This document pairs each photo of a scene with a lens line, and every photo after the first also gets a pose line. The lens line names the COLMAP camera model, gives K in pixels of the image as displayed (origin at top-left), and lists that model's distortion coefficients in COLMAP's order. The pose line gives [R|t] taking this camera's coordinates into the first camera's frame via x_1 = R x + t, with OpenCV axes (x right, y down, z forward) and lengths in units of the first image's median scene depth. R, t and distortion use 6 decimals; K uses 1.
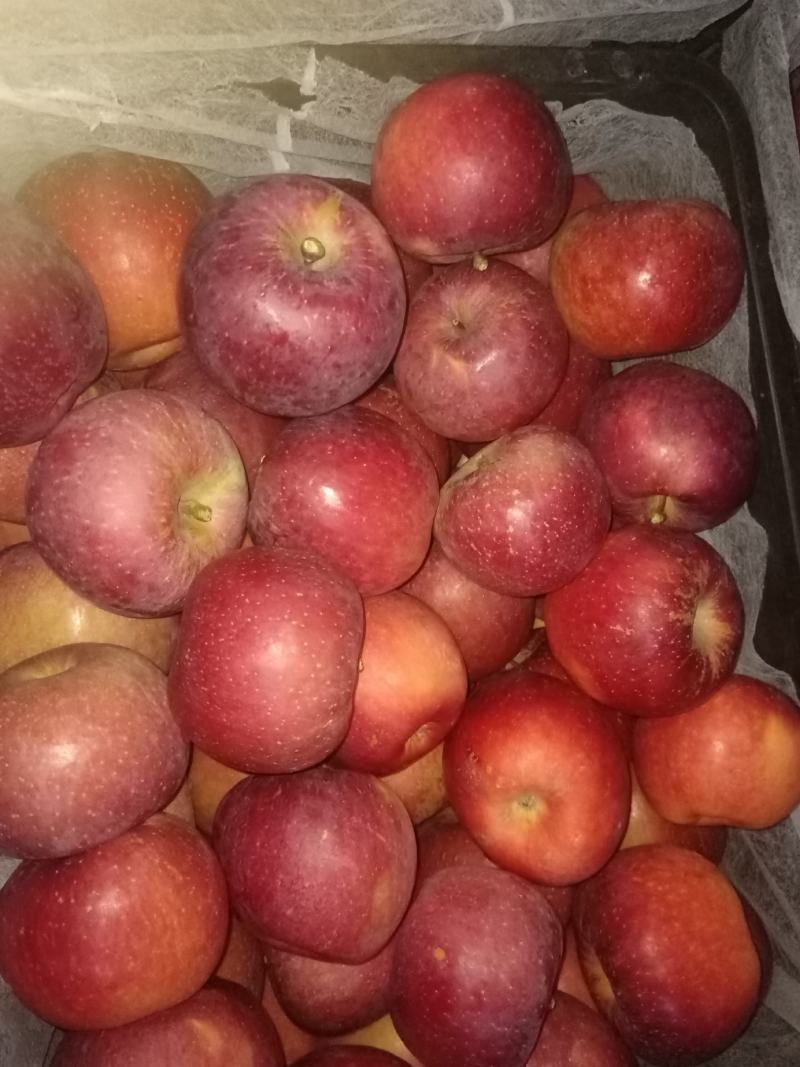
lens RADIAL K [[826.4, 0, 400.0], [0, 826.4, 533.5], [0, 0, 1]] dist [0.042243, -0.069055]
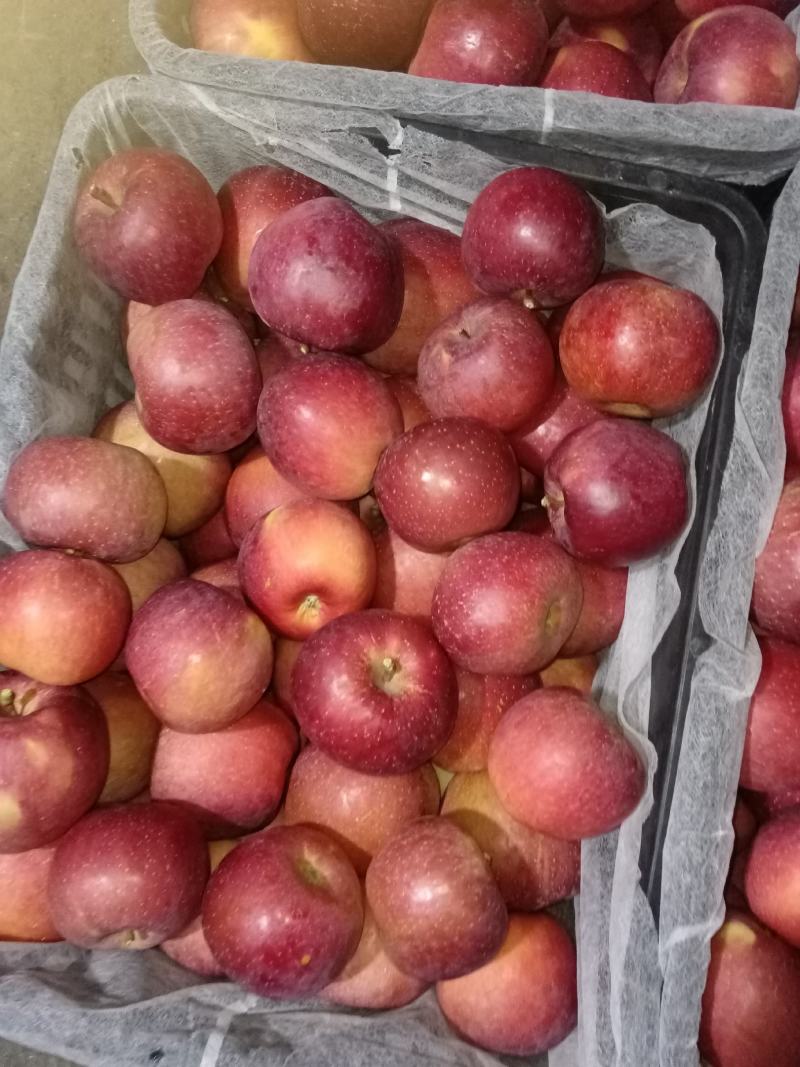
lens RADIAL K [[826.4, 0, 400.0], [0, 826.4, 533.5], [0, 0, 1]] dist [0.042243, -0.069055]
pose [[0.890824, 0.314630, -0.327781, 0.515517], [-0.360141, 0.928811, -0.087224, 0.192003], [0.277004, 0.195749, 0.940719, -0.192856]]
